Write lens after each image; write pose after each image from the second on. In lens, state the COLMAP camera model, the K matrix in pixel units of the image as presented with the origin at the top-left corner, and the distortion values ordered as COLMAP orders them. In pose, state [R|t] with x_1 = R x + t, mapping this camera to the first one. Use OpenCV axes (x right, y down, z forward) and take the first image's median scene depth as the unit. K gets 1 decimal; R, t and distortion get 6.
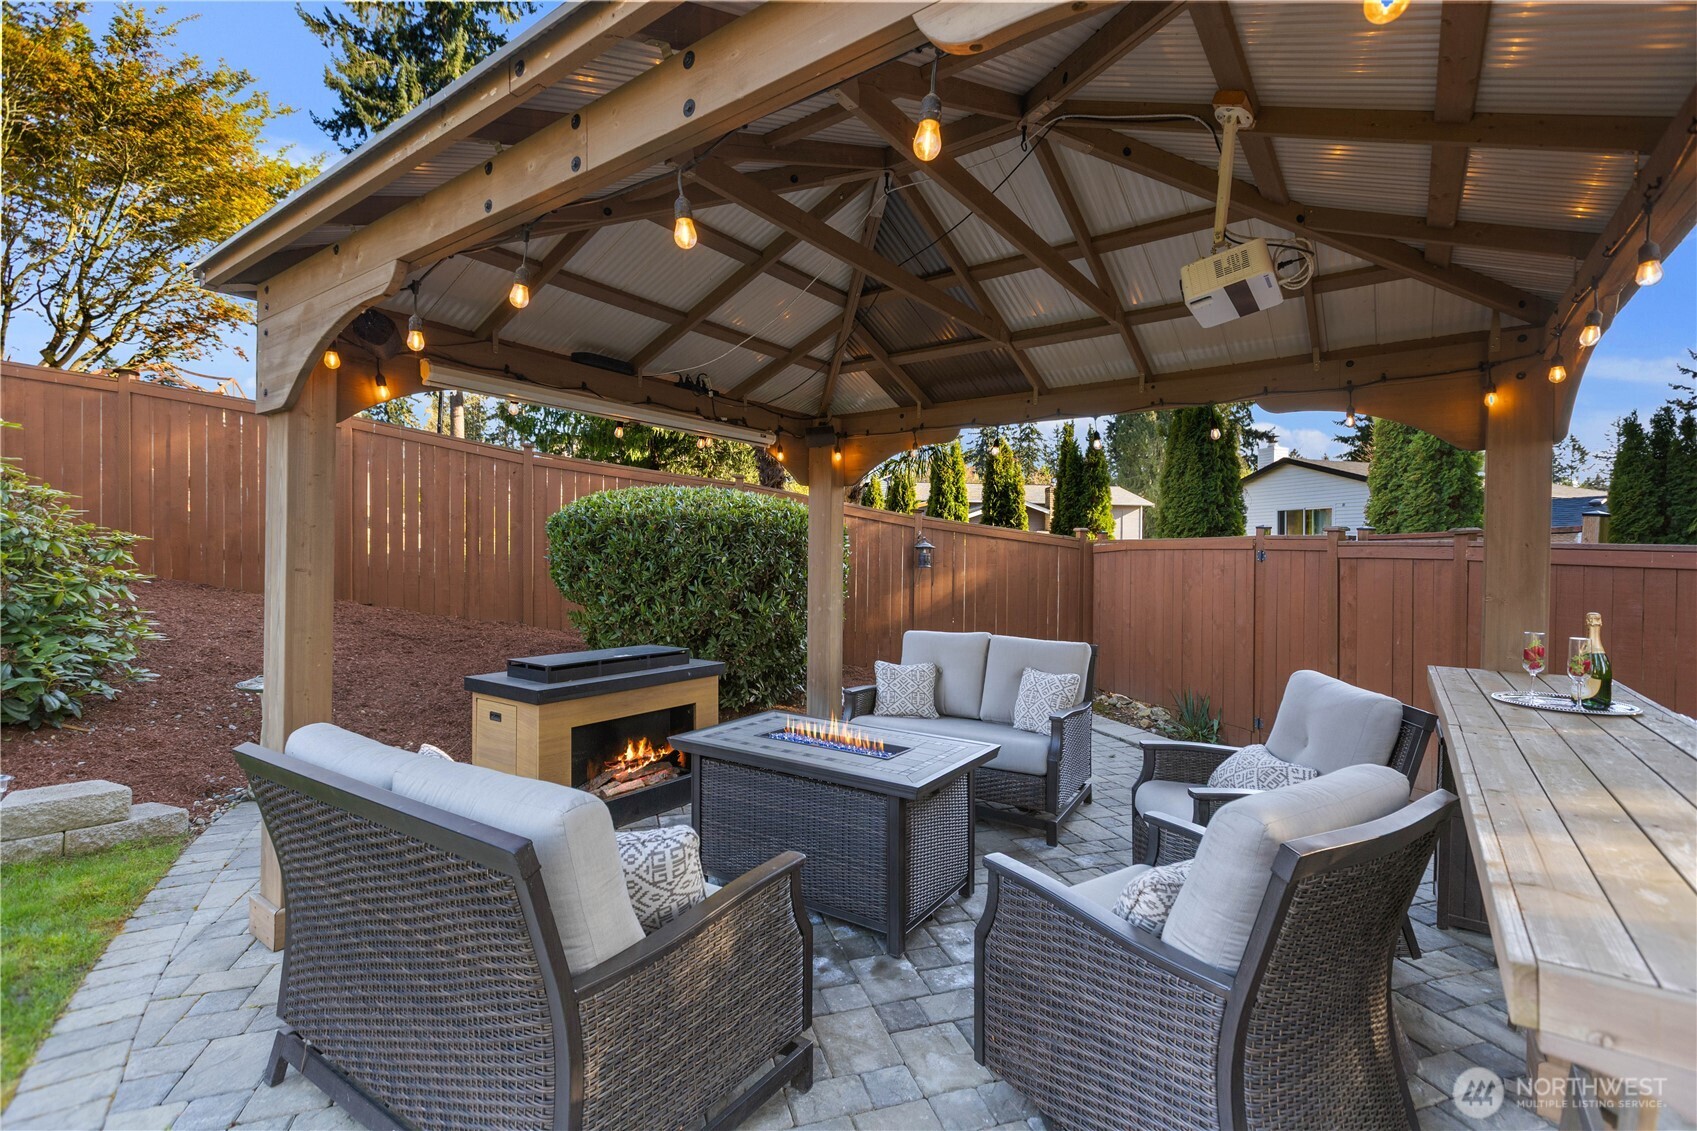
lens RADIAL K [[769.8, 0, 847.0], [0, 769.8, 538.6], [0, 0, 1]] dist [-0.001384, -0.000281]
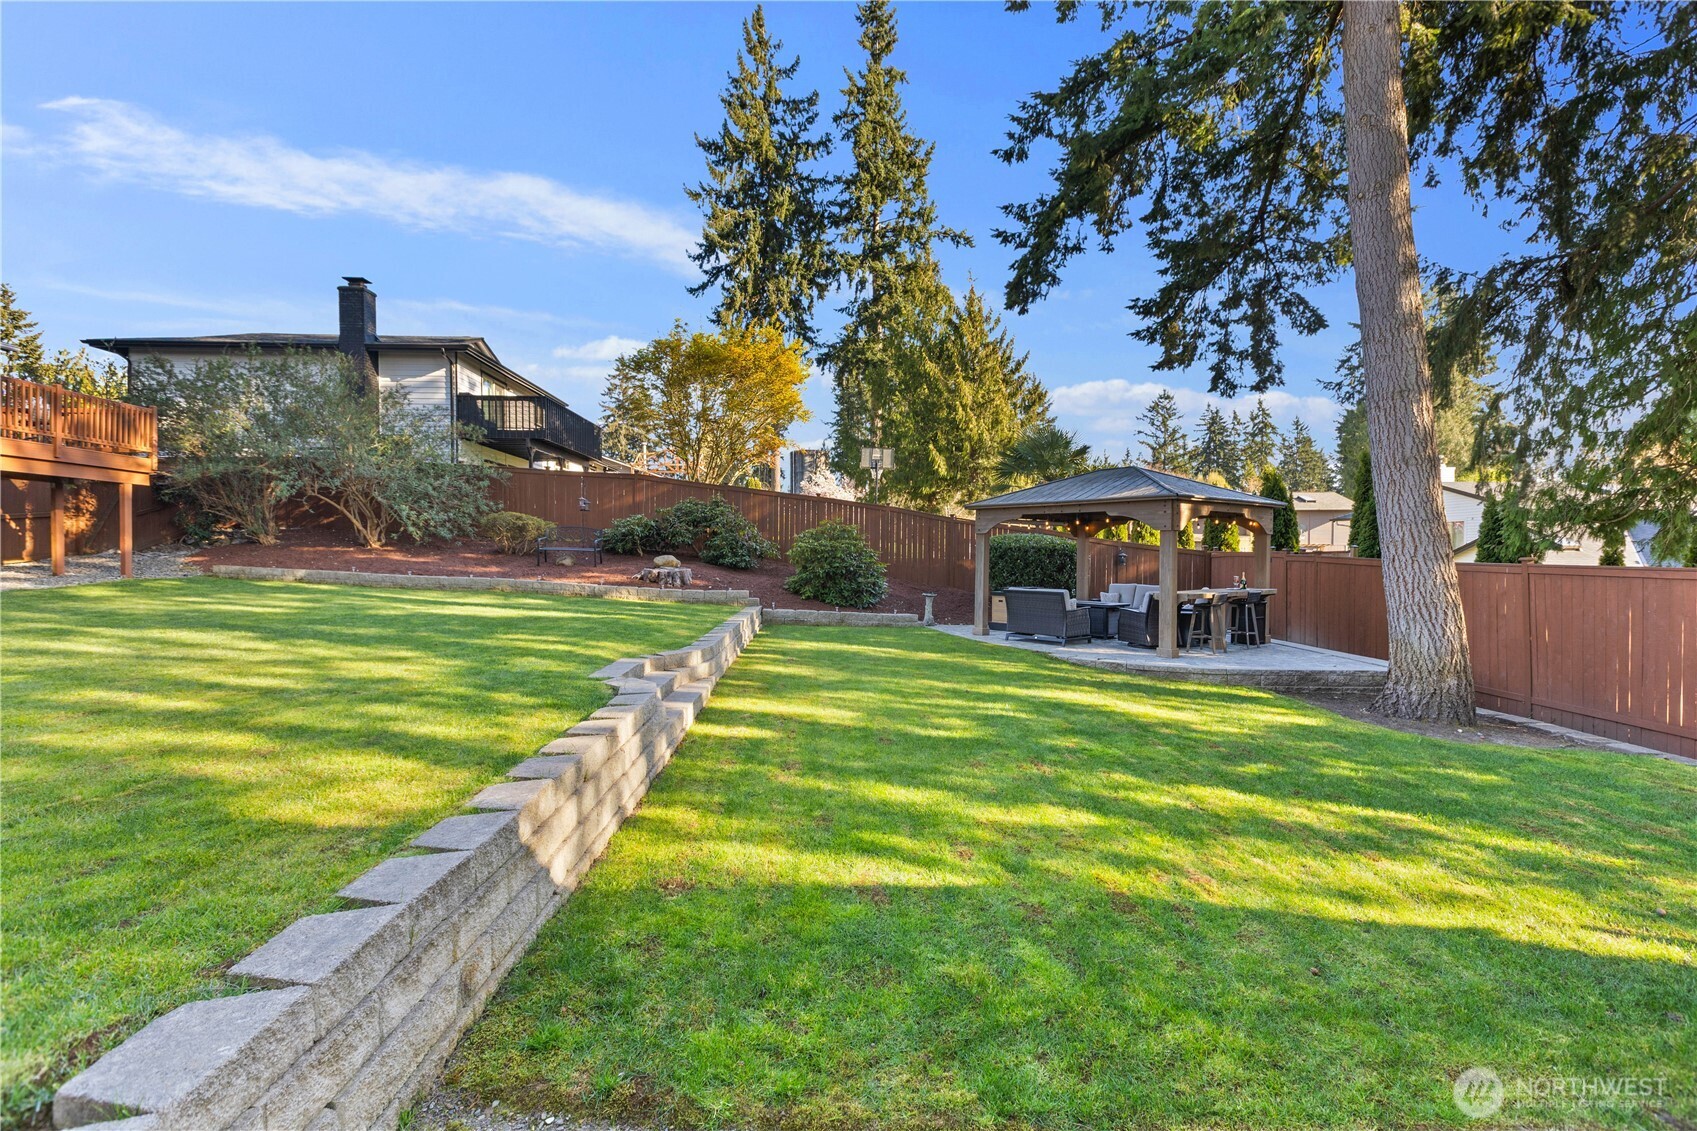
lens RADIAL K [[769.8, 0, 847.0], [0, 769.8, 538.6], [0, 0, 1]] dist [-0.001384, -0.000281]
pose [[0.962356, -0.003104, -0.271773, -0.004486], [0.003854, 0.999990, 0.002226, -0.004302], [0.271763, -0.003190, 0.962359, -0.124503]]
